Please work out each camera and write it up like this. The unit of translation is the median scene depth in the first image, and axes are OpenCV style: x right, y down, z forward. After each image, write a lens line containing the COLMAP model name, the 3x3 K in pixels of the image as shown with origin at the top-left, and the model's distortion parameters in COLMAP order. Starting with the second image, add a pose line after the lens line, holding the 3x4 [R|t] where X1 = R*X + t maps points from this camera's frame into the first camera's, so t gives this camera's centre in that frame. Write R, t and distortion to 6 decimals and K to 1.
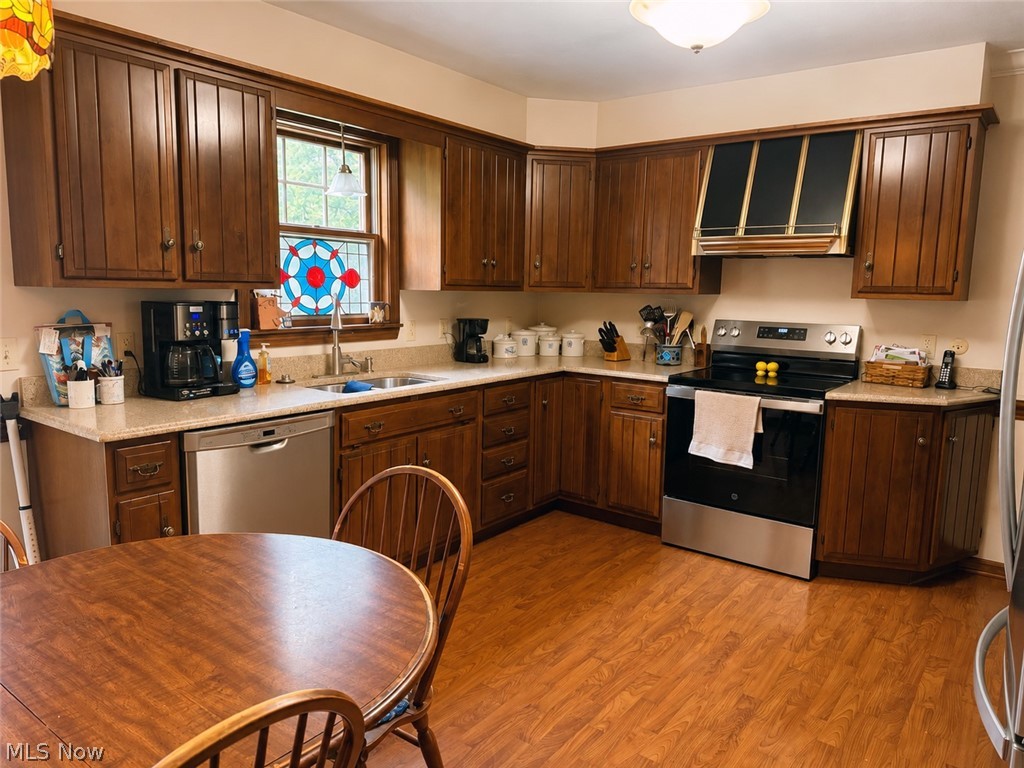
lens RADIAL K [[738.5, 0, 512.0], [0, 738.5, 384.0], [0, 0, 1]] dist [0.006805, -0.001040]
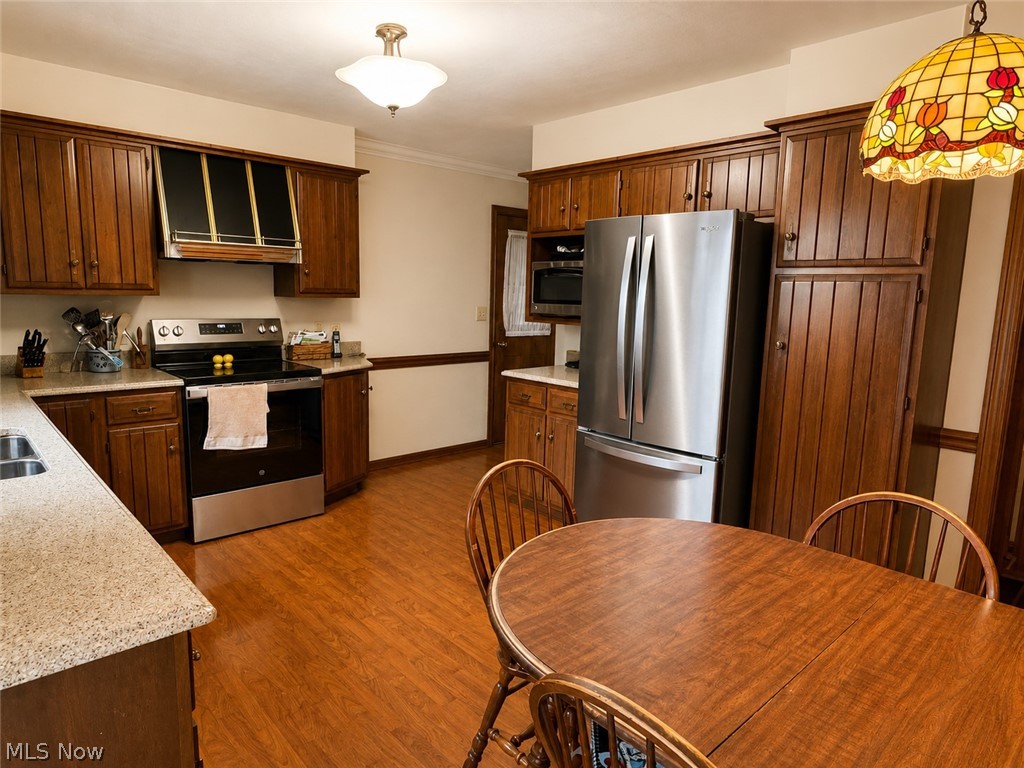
lens RADIAL K [[633.3, 0, 513.5], [0, 633.3, 389.1], [0, 0, 1]] dist [0.007151, 0.001408]
pose [[0.146409, -0.165260, 0.975322, -0.561166], [0.114214, 0.982177, 0.149276, -0.074510], [-0.982609, 0.089540, 0.162675, 0.426079]]
